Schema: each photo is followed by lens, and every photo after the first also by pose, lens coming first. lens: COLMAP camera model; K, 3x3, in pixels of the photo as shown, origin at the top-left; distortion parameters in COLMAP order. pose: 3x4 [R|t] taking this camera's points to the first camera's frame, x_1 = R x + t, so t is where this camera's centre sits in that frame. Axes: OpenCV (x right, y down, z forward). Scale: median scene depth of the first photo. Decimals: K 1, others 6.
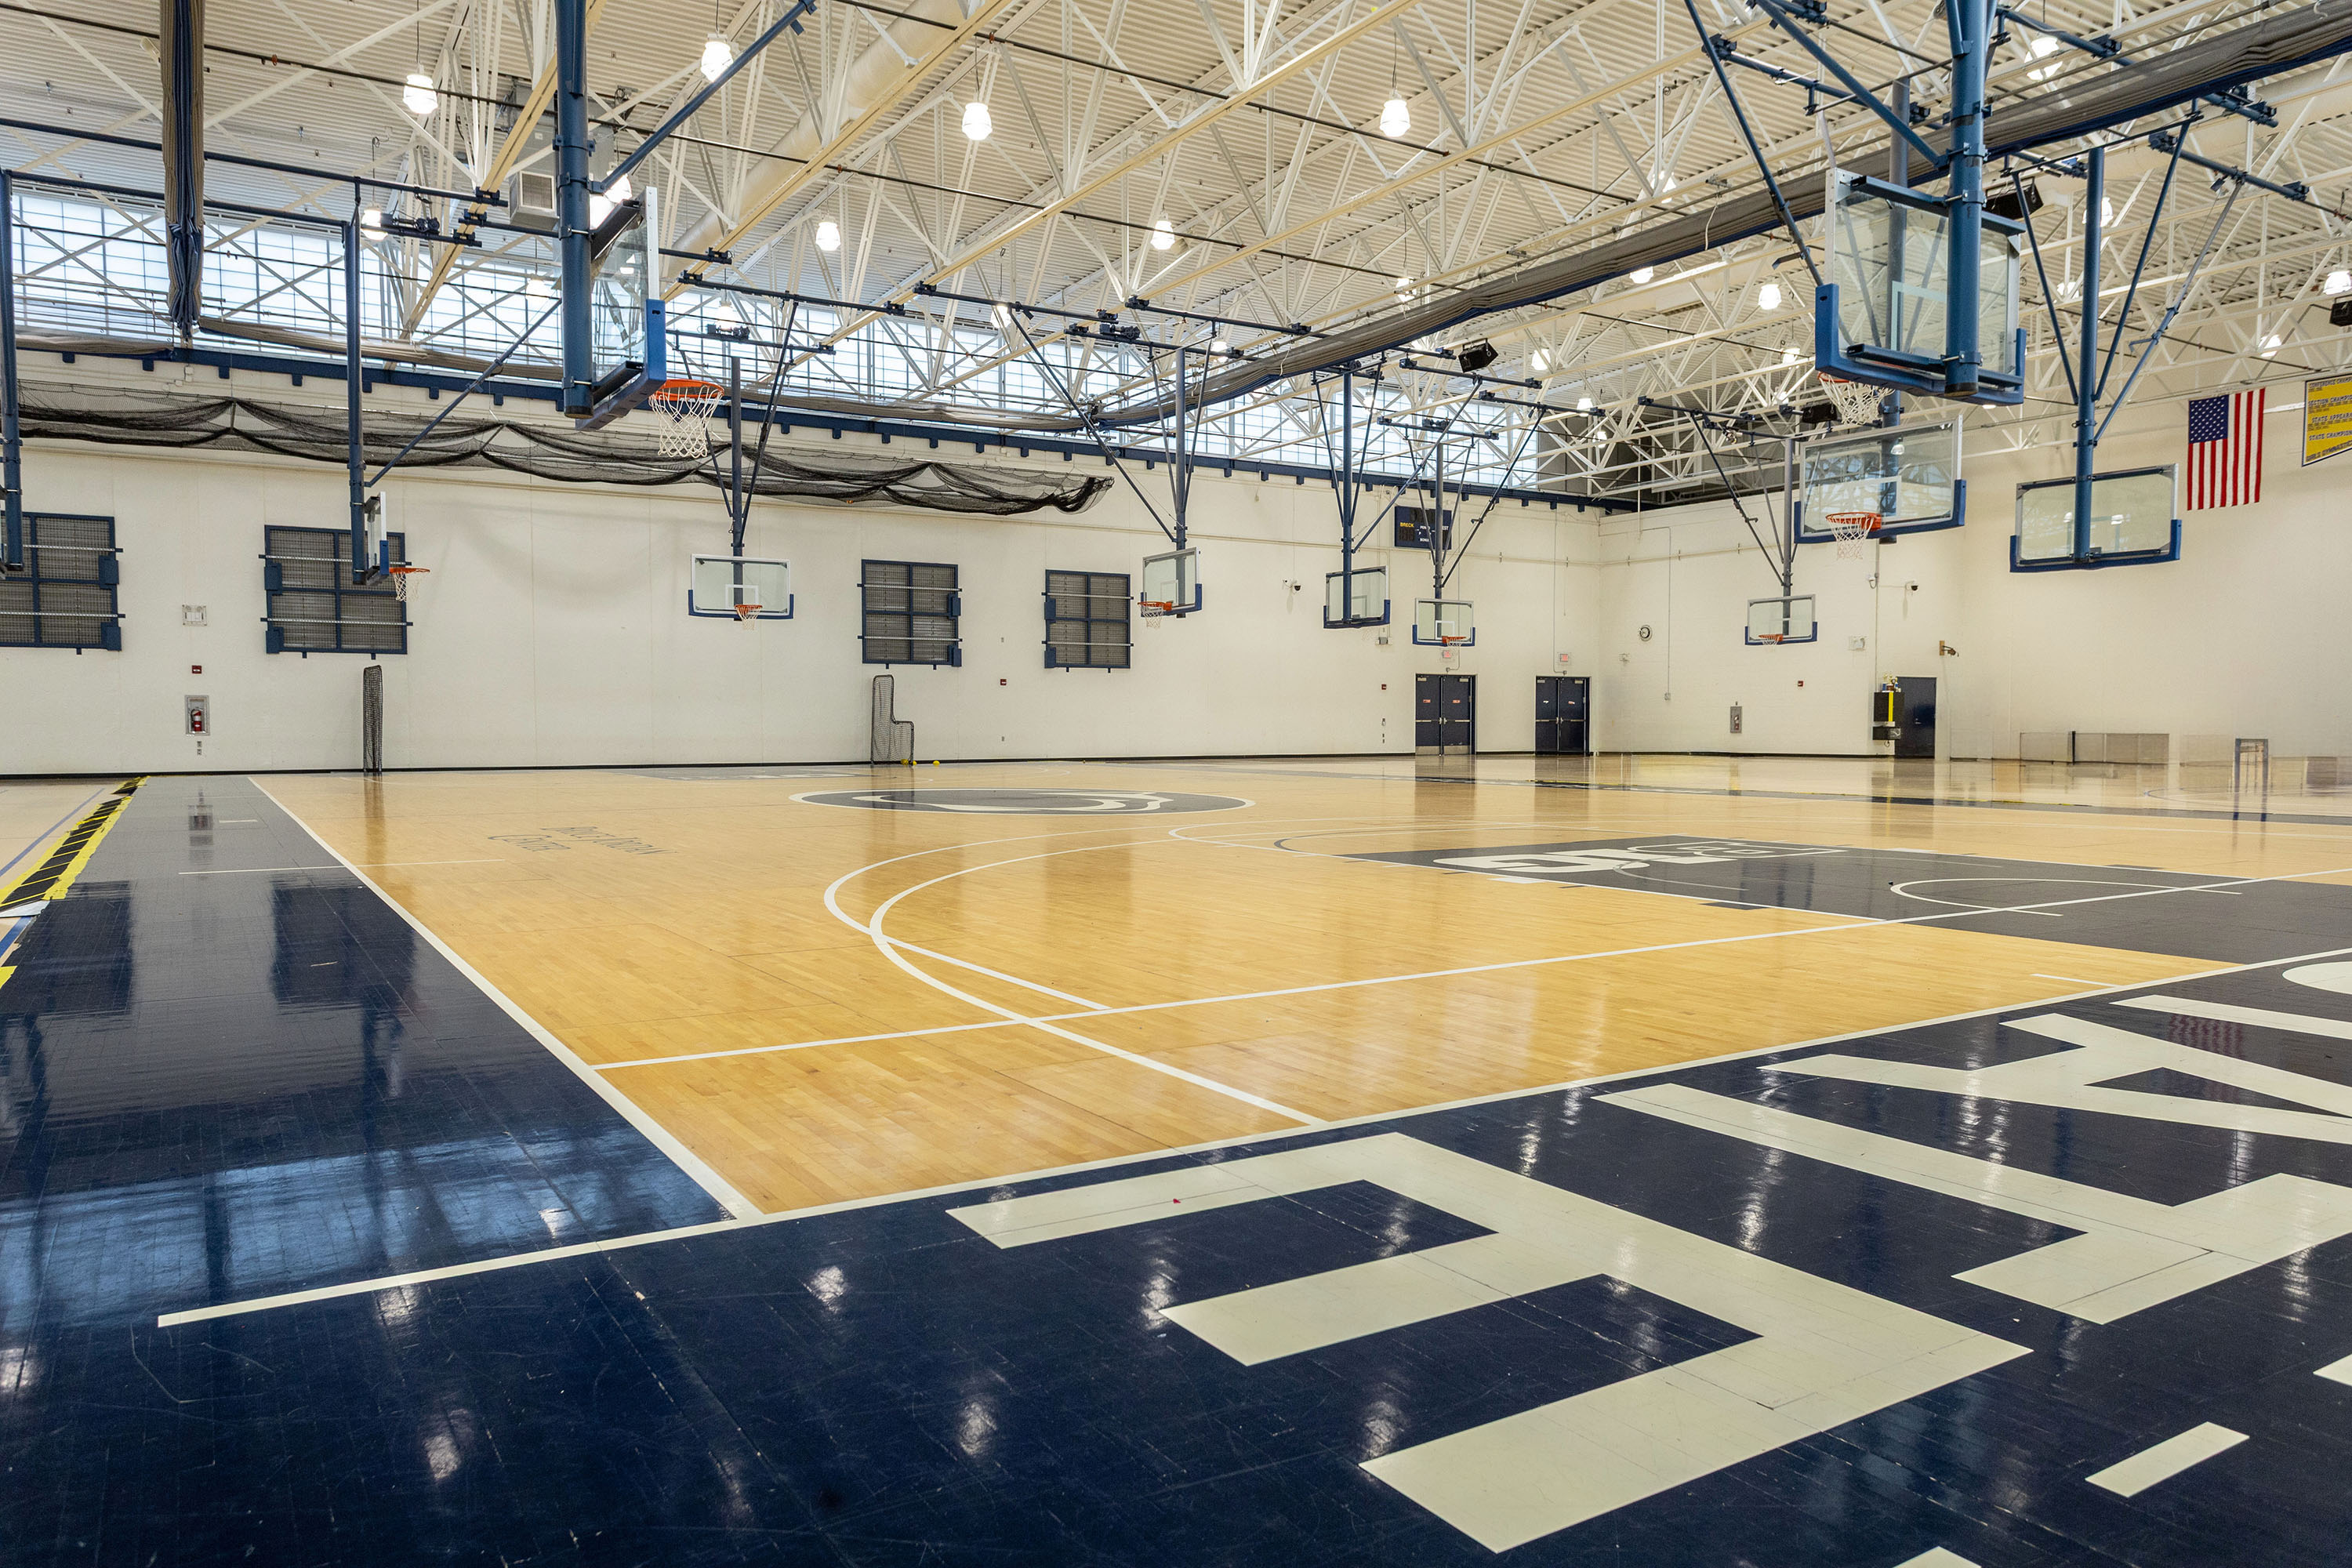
lens RADIAL K [[1556.9, 0, 1134.6], [0, 1556.9, 732.6], [0, 0, 1]] dist [0.003963, 0.001502]
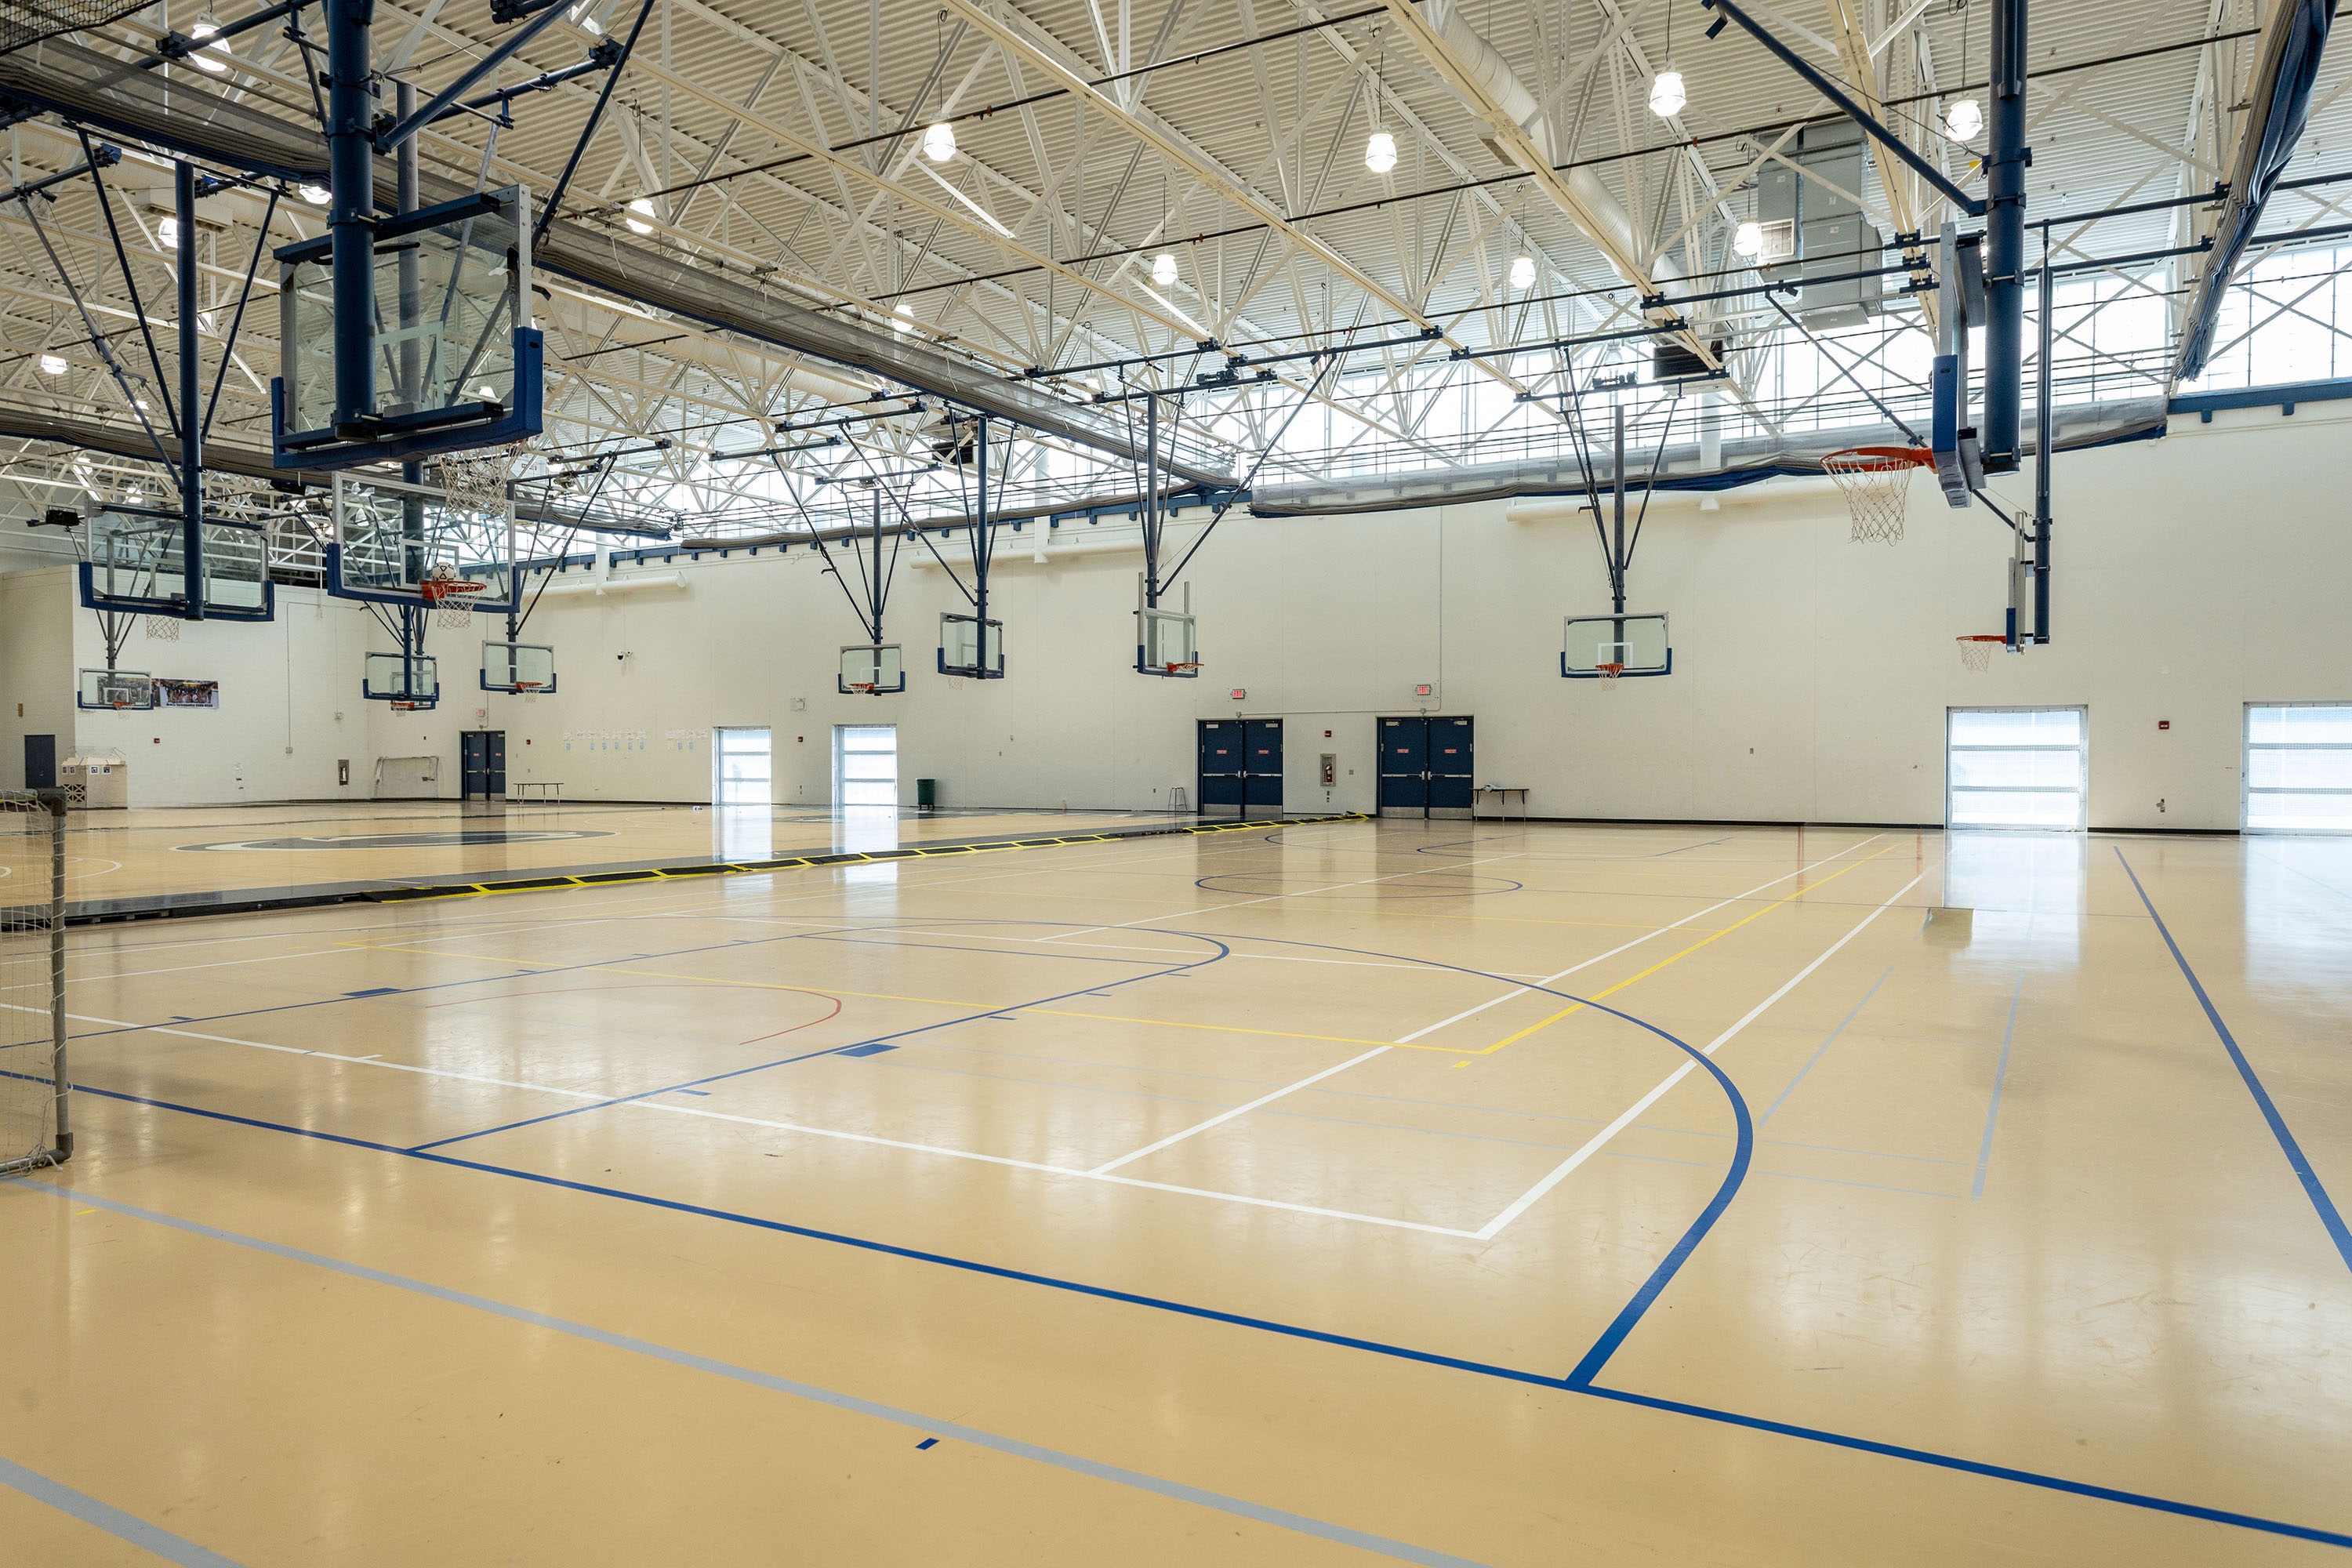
lens RADIAL K [[1574.2, 0, 1176.0], [0, 1574.2, 784.0], [0, 0, 1]] dist [-0.002451, -0.000627]
pose [[0.489166, 0.001440, -0.872190, 2.032500], [-0.006166, 0.999979, -0.001807, -0.002186], [0.872169, 0.006262, 0.489165, 1.229839]]
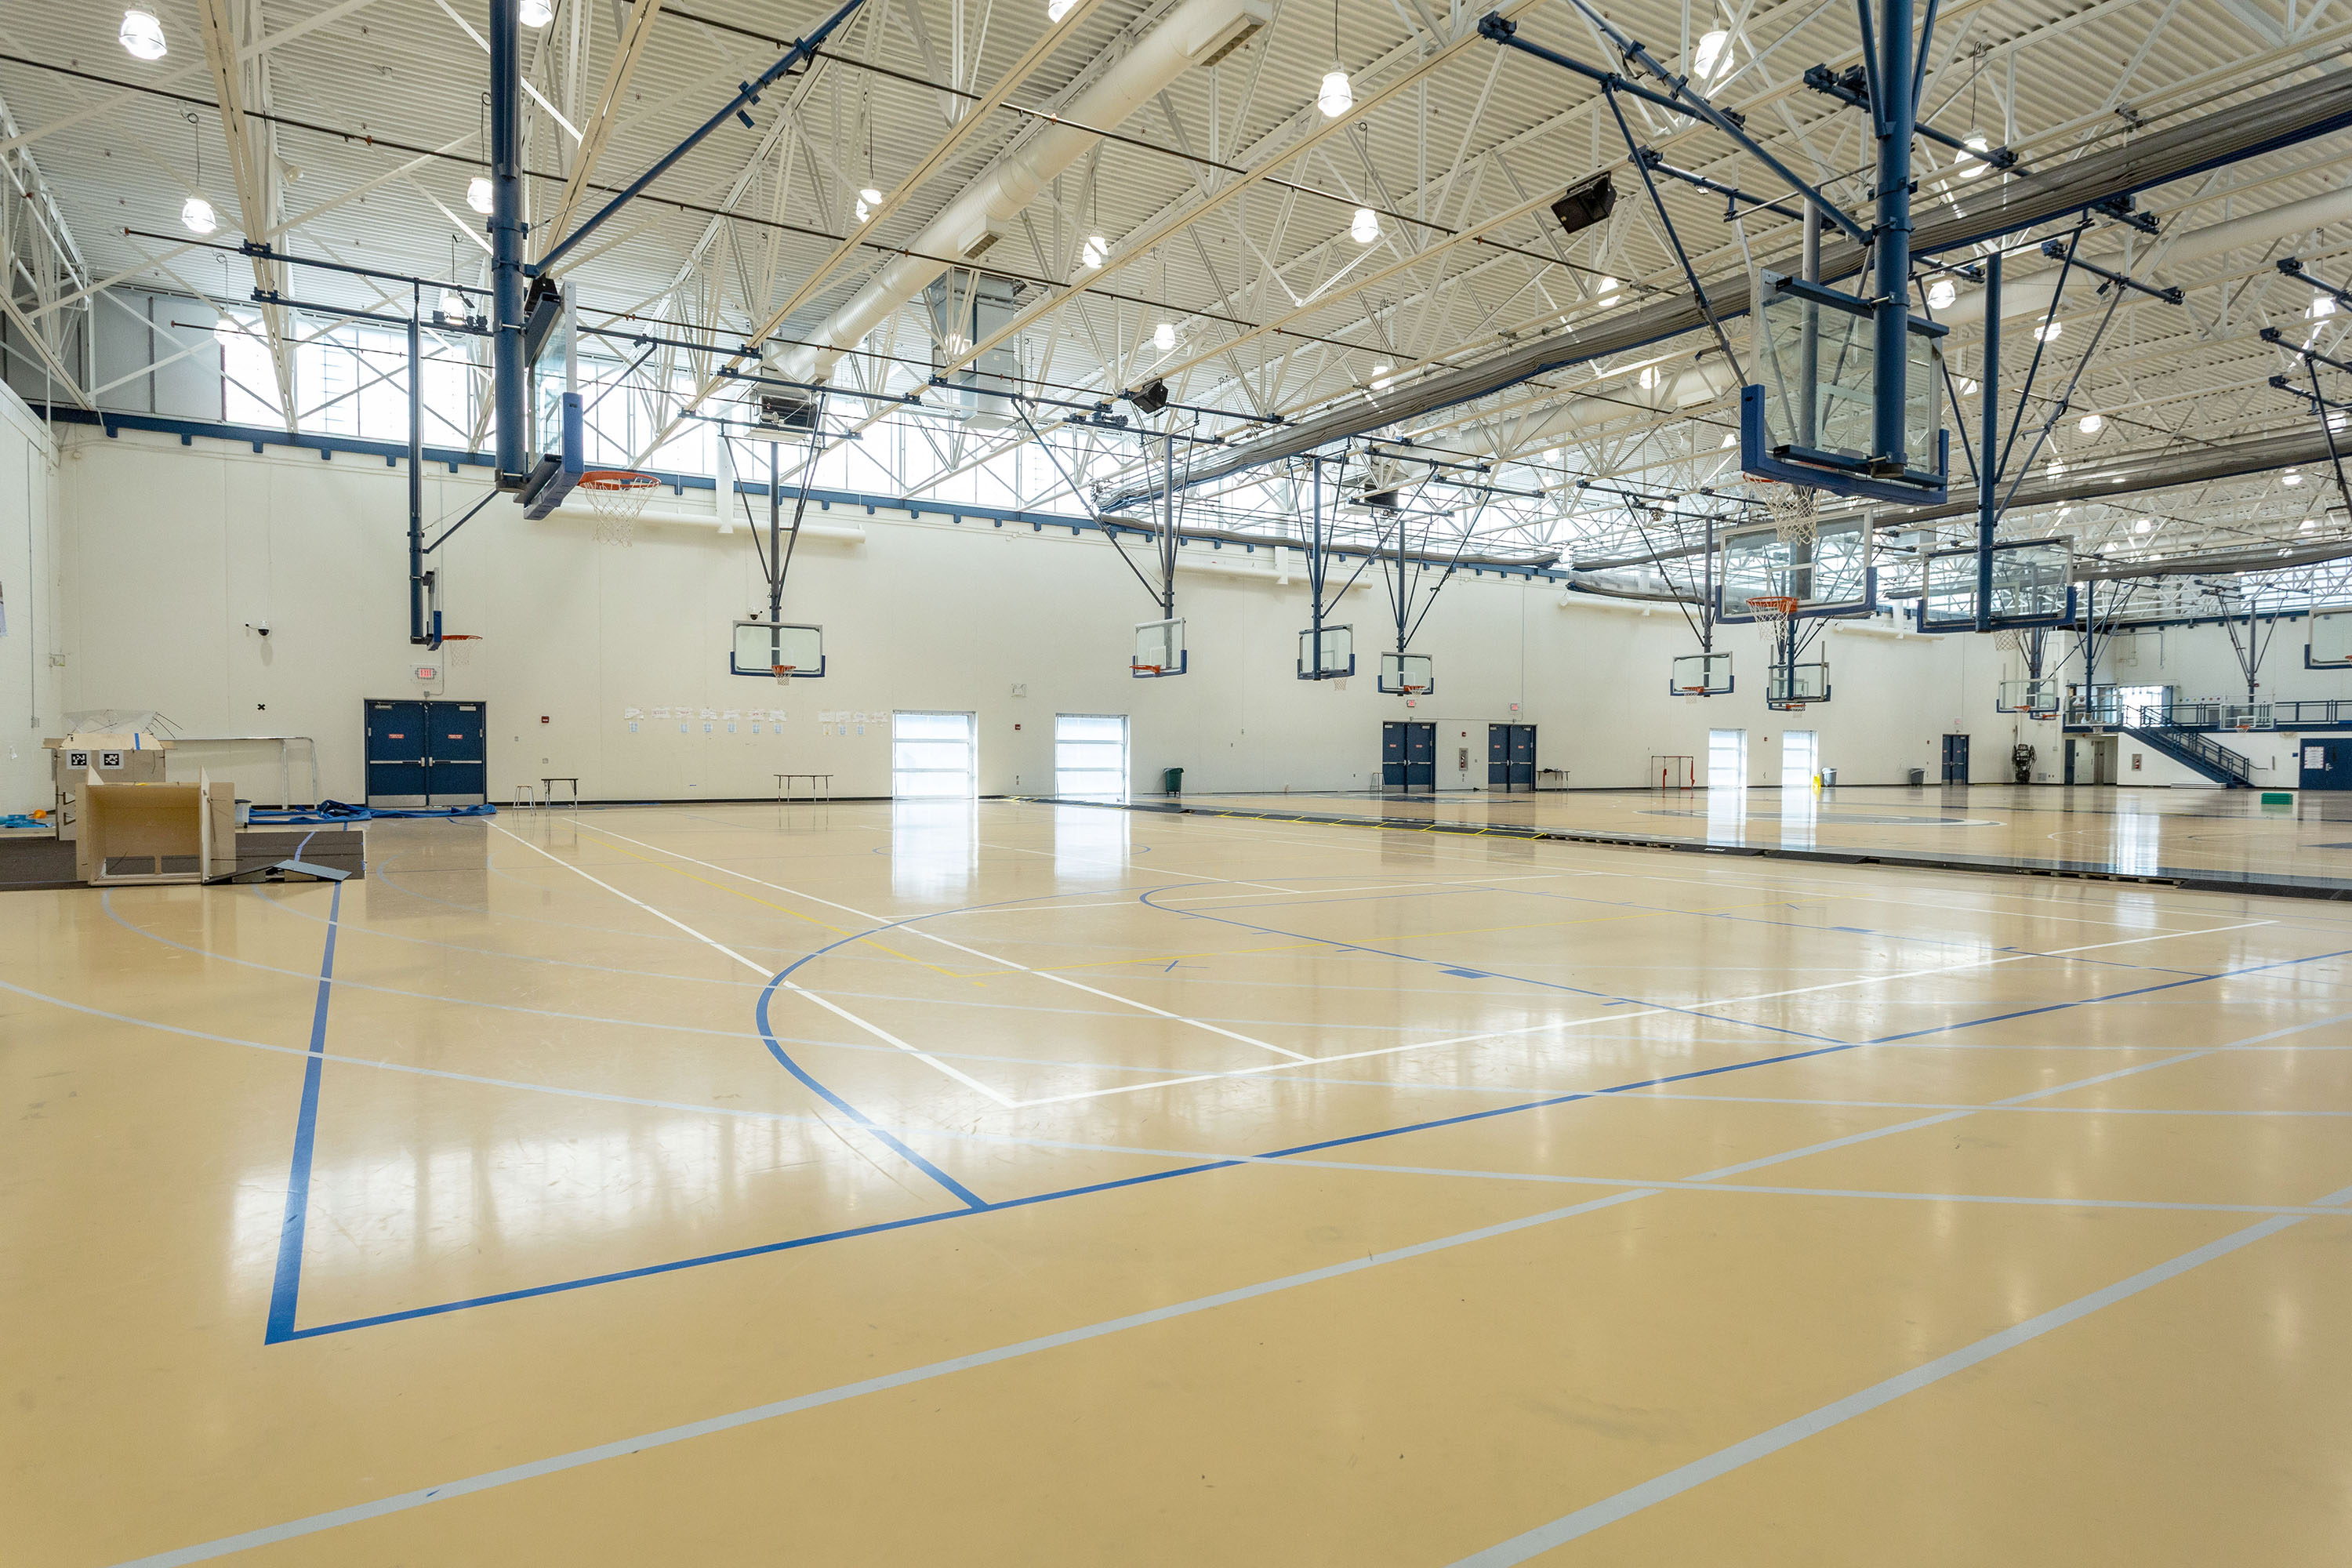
lens RADIAL K [[1361.7, 0, 1176.0], [0, 1361.7, 784.0], [0, 0, 1]] dist [0.003742, 0.000832]
pose [[0.999669, -0.005736, 0.025097, 0.009270], [0.005479, 0.999932, 0.010306, -0.007500], [-0.025155, -0.010165, 0.999632, 0.023954]]
